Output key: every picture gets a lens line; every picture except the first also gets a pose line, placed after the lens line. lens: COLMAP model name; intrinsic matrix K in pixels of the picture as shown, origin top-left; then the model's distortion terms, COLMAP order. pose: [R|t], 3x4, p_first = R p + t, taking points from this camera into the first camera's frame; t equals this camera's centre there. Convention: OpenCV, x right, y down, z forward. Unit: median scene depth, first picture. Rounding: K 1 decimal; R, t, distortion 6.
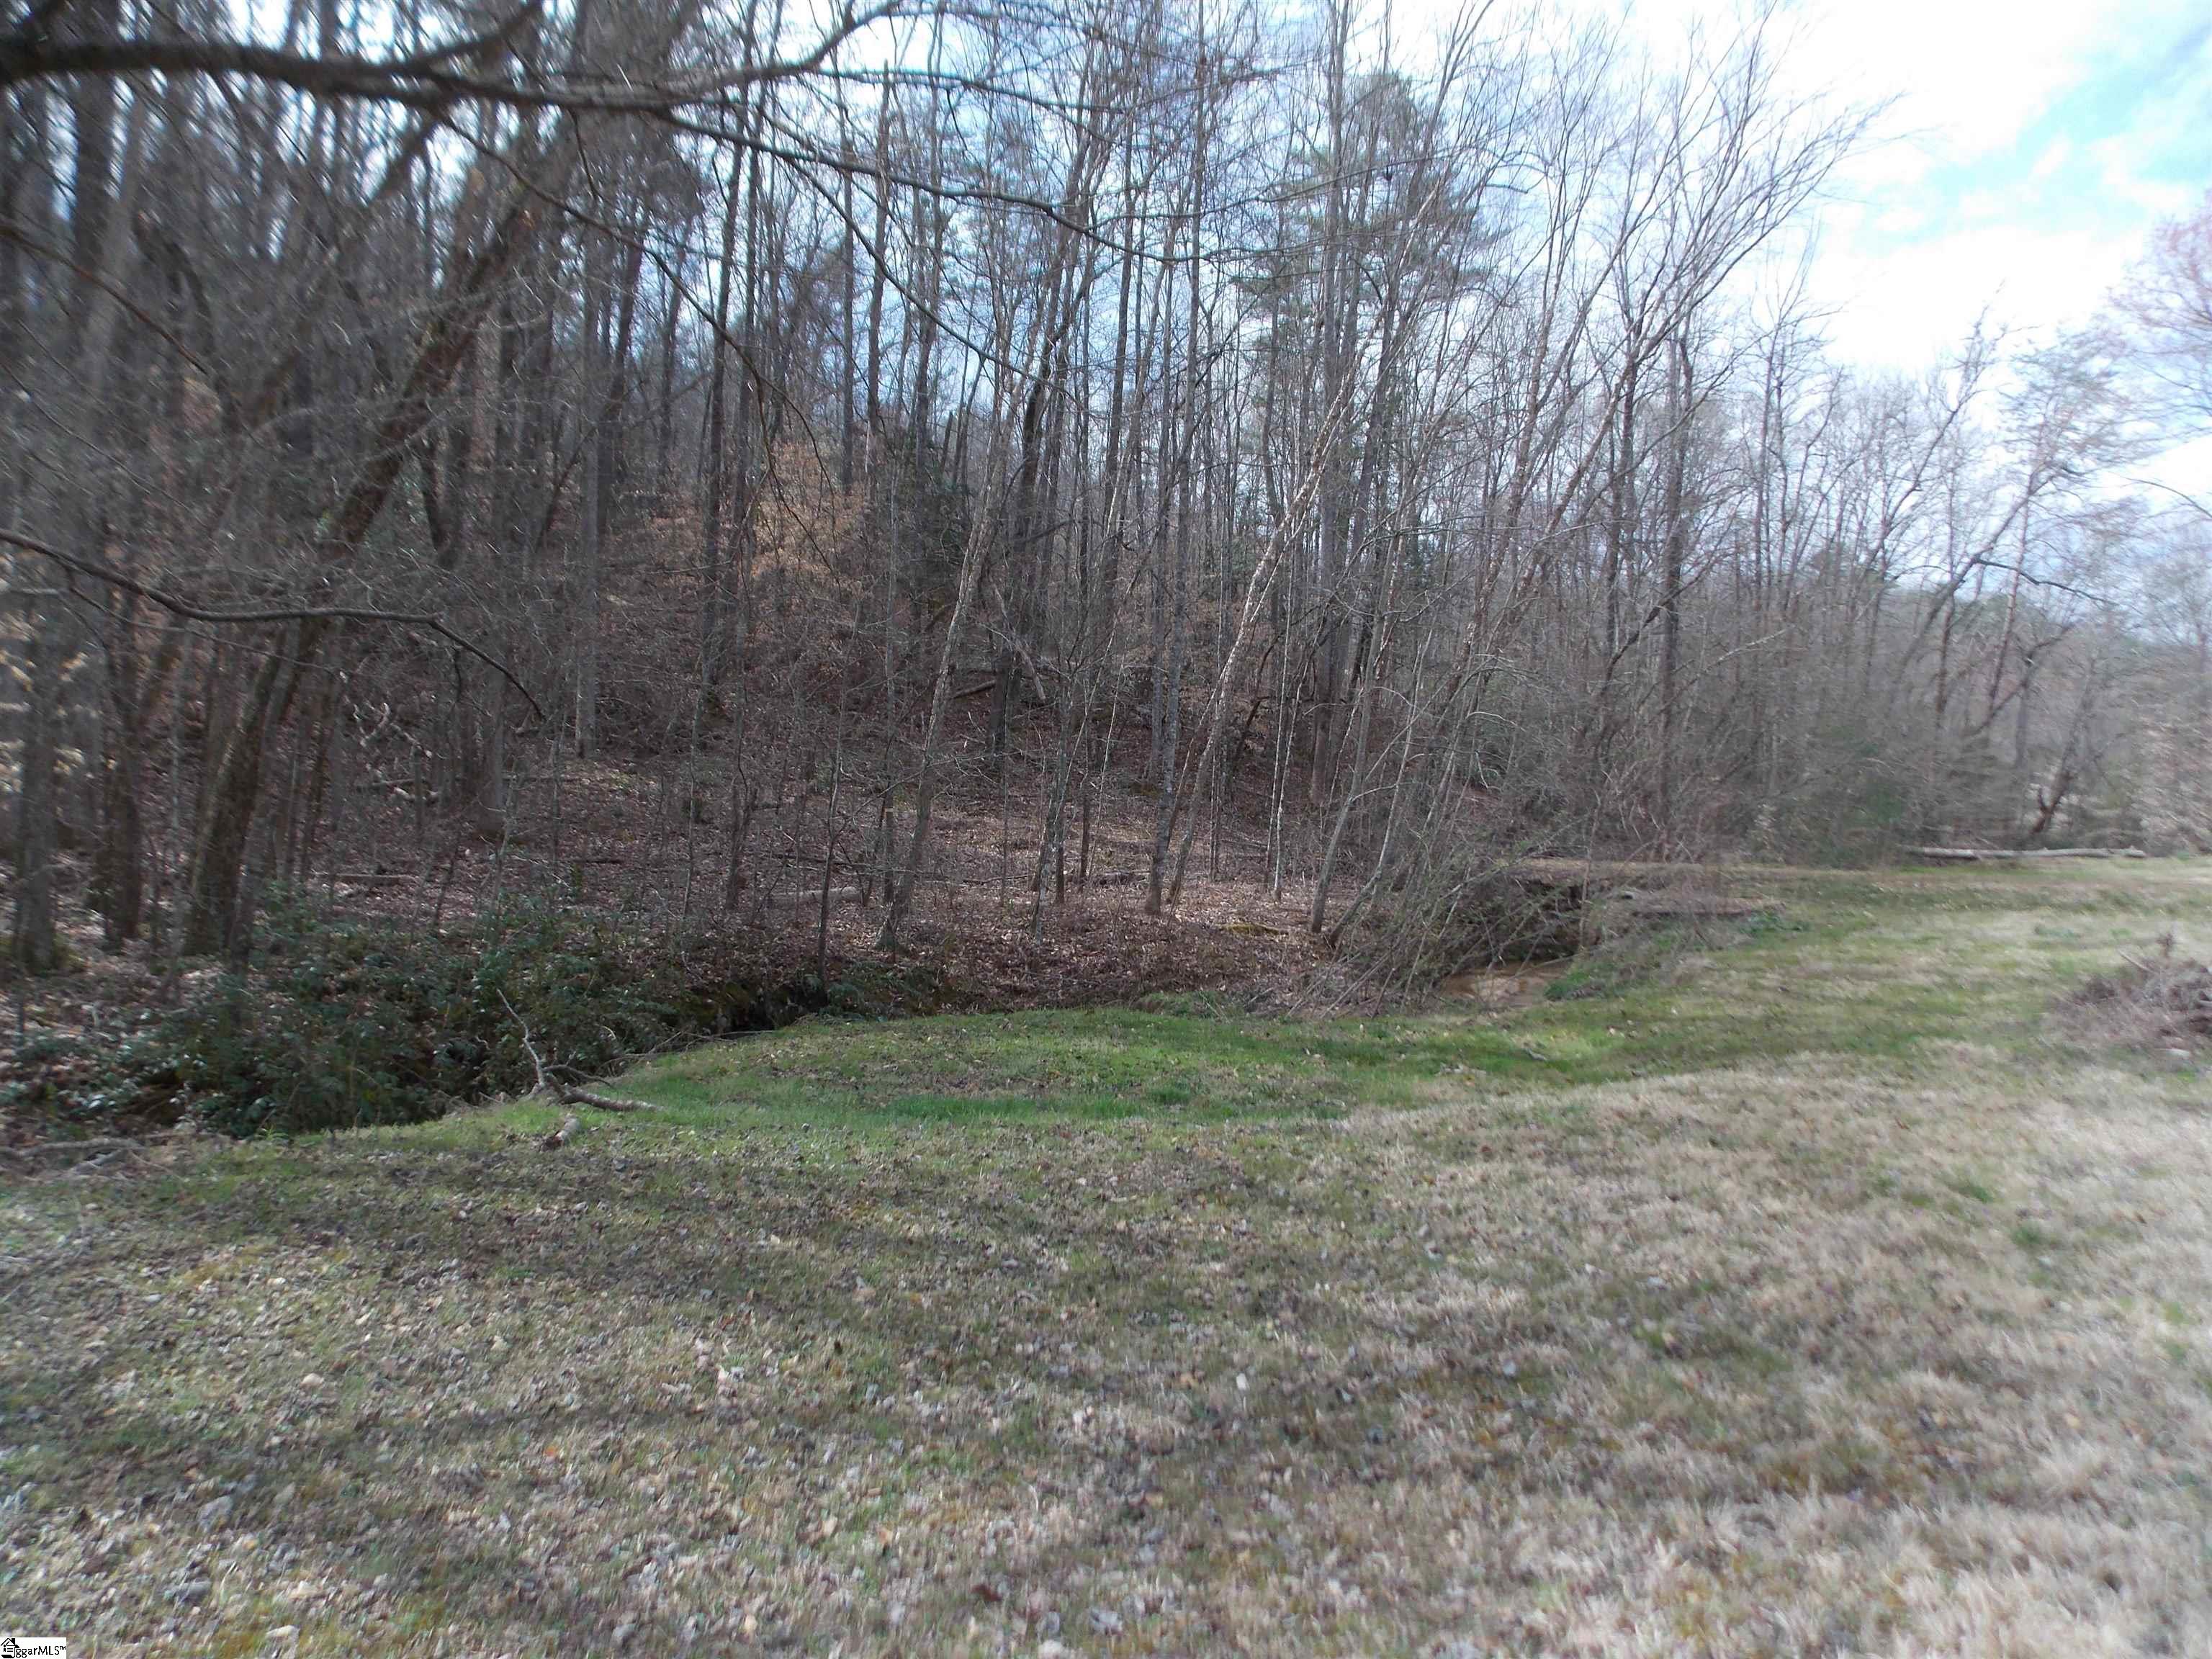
lens RADIAL K [[1453.1, 0, 1116.2], [0, 1453.1, 802.8], [0, 0, 1]] dist [0.009047, -0.009225]
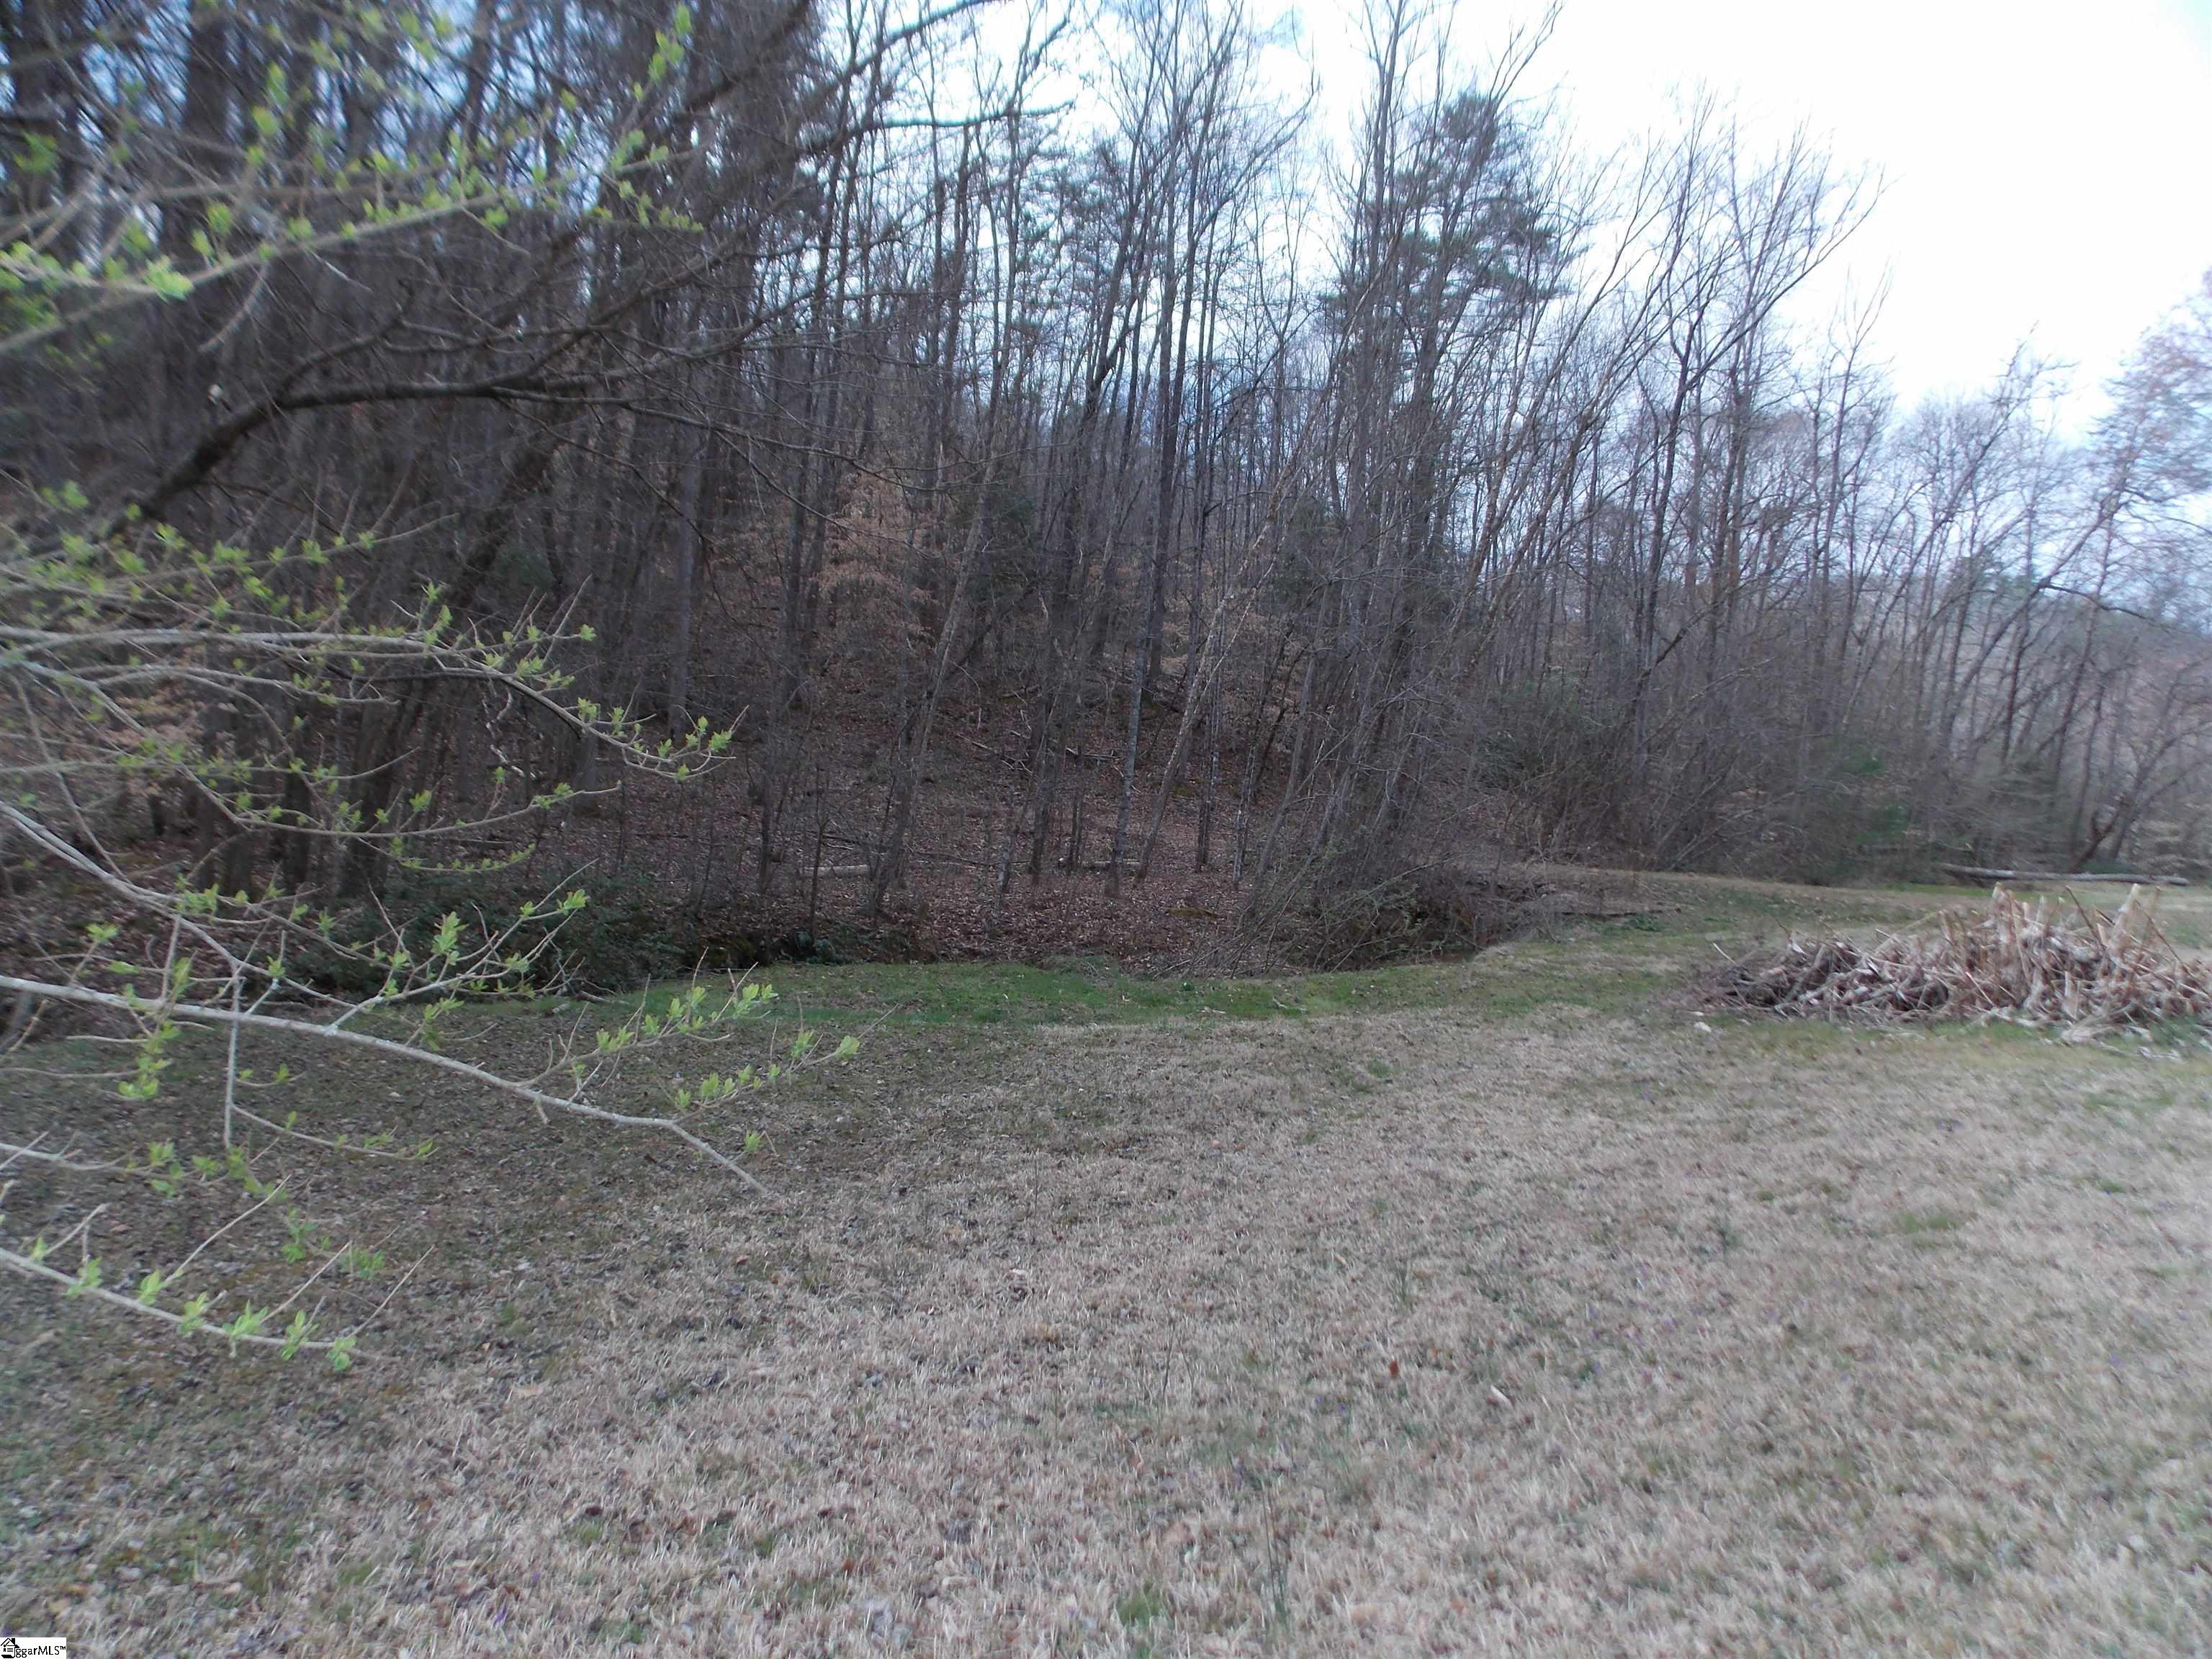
lens RADIAL K [[1453.1, 0, 1114.4], [0, 1453.1, 808.9], [0, 0, 1]] dist [0.009047, -0.009225]
pose [[0.996180, 0.033148, -0.080790, 0.121308], [-0.032280, 0.999406, 0.012029, -0.008740], [0.081141, -0.009375, 0.996659, -0.175079]]
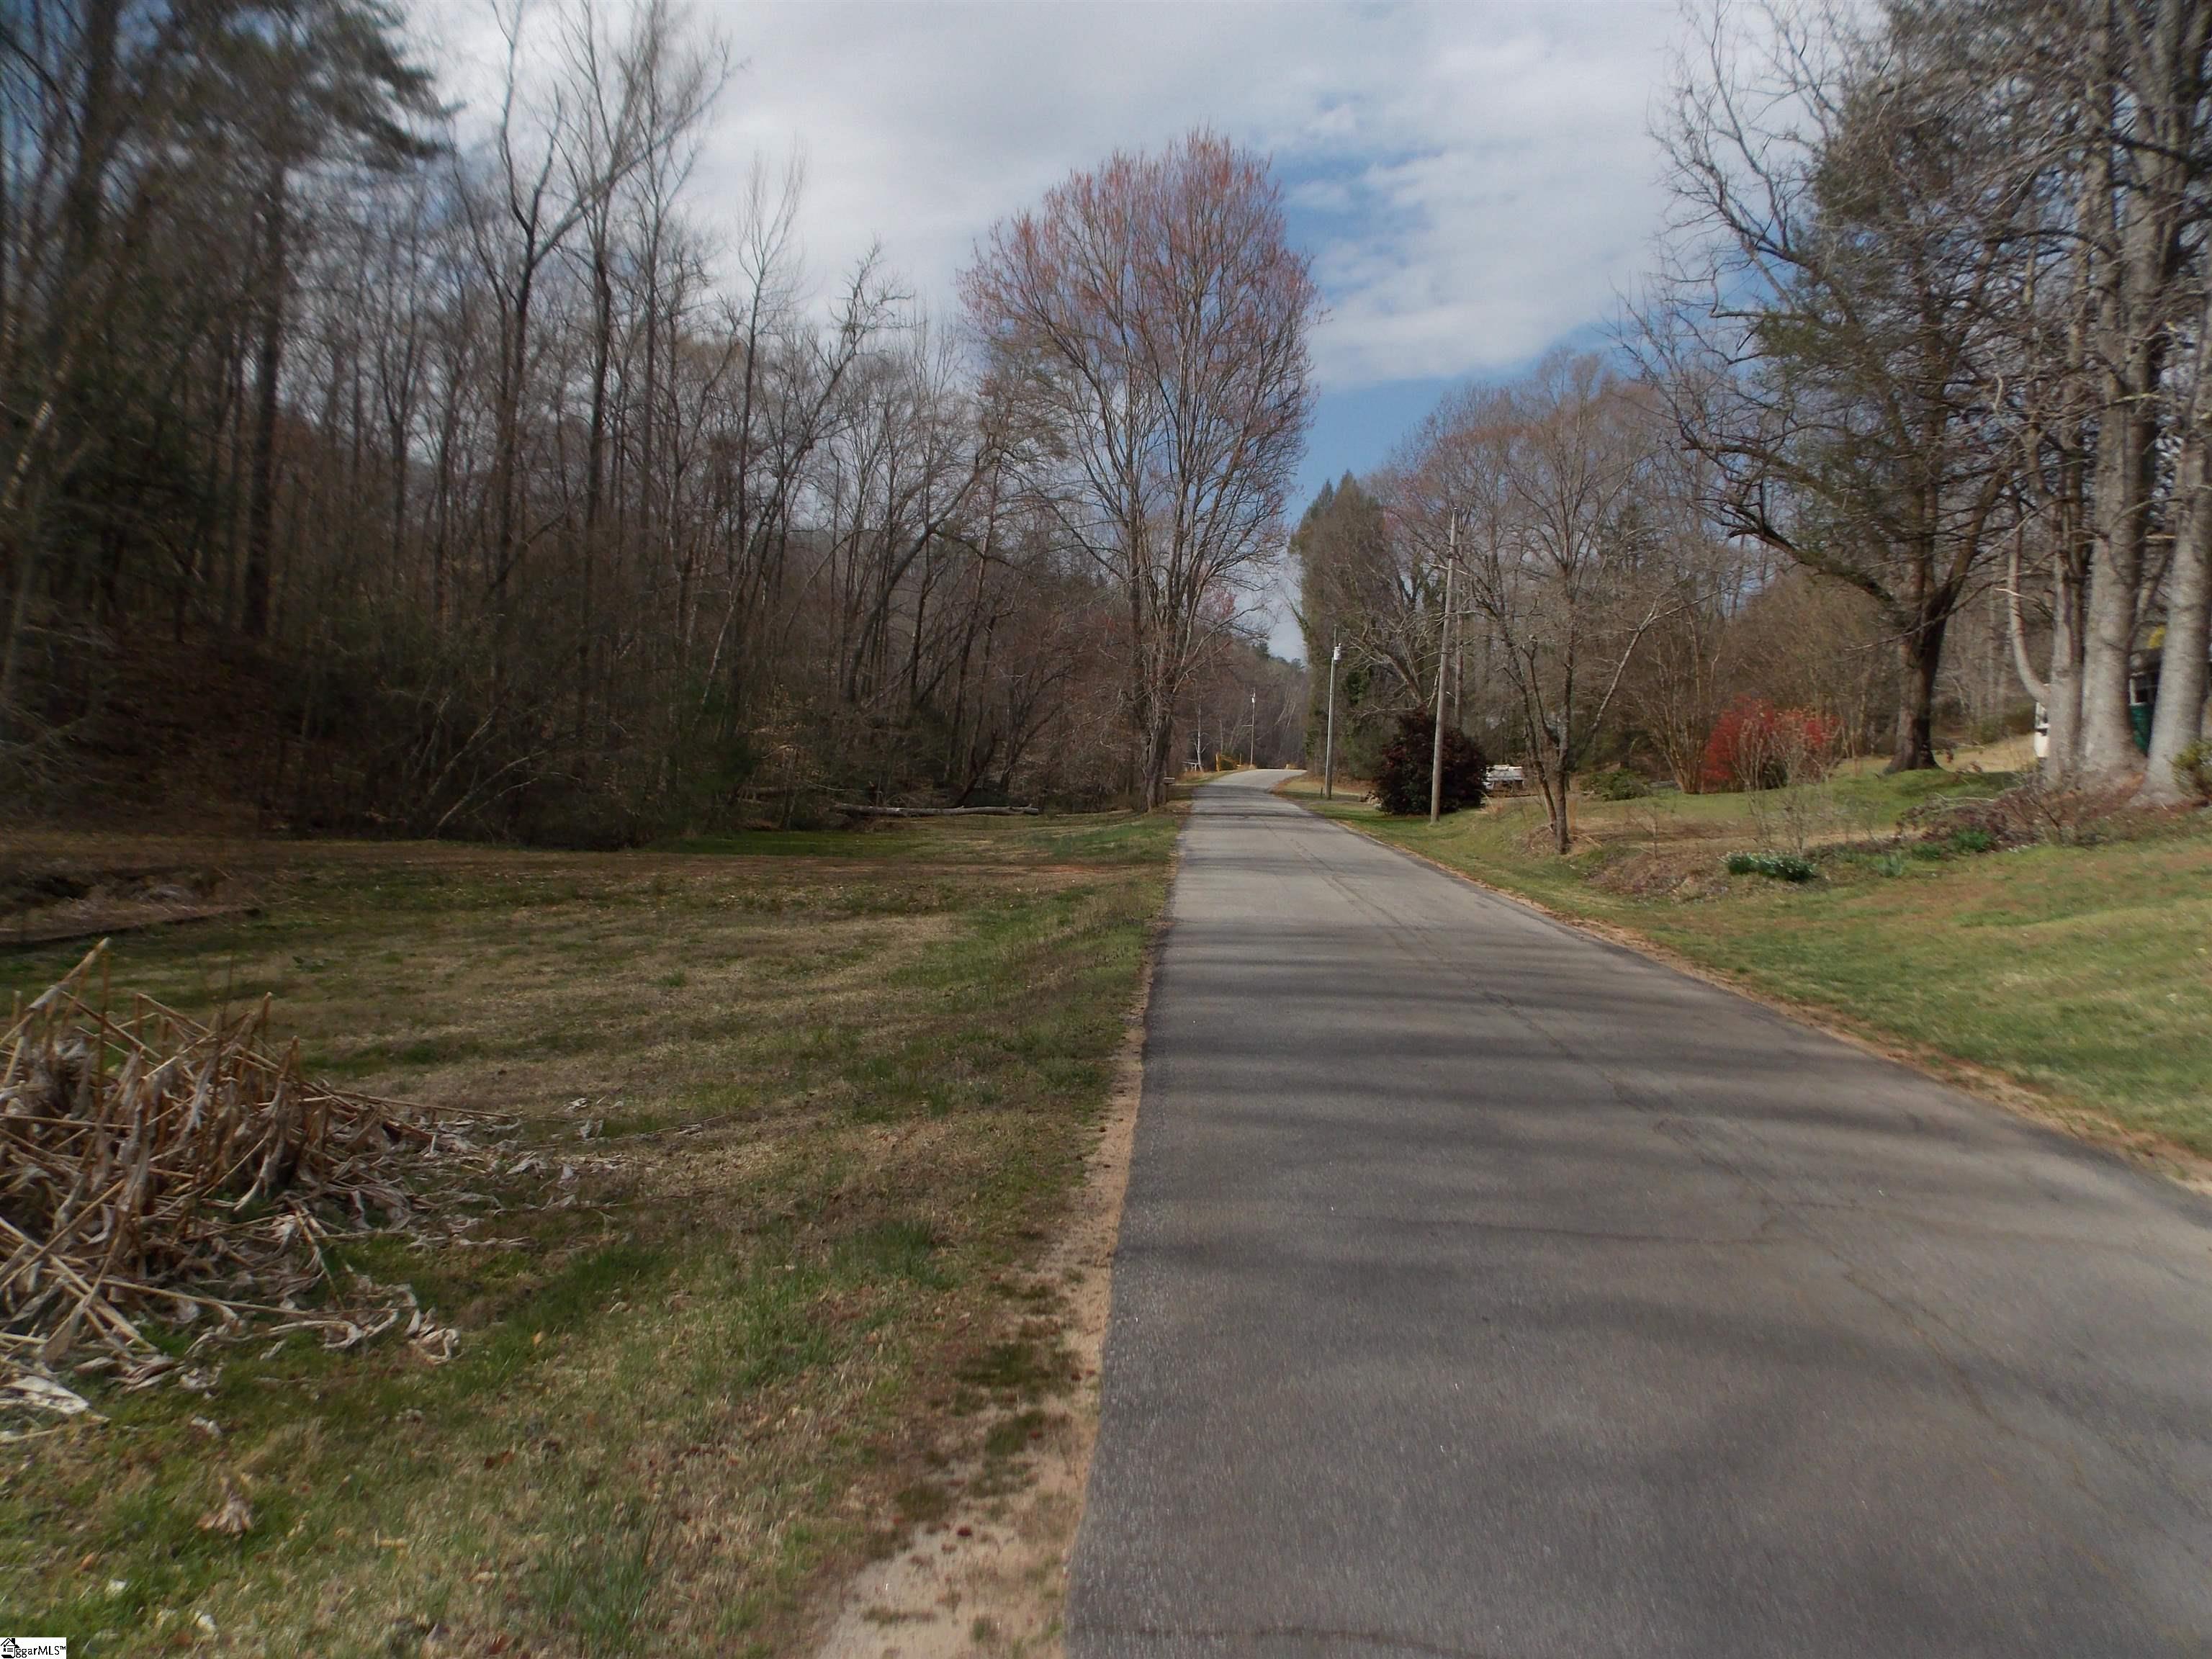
lens RADIAL K [[1453.1, 0, 1123.7], [0, 1453.1, 794.0], [0, 0, 1]] dist [0.009047, -0.009225]
pose [[0.849103, -0.000764, 0.528226, 0.483737], [-0.014813, 0.999571, 0.025258, -0.015974], [-0.528019, -0.029271, 0.848728, 0.099730]]
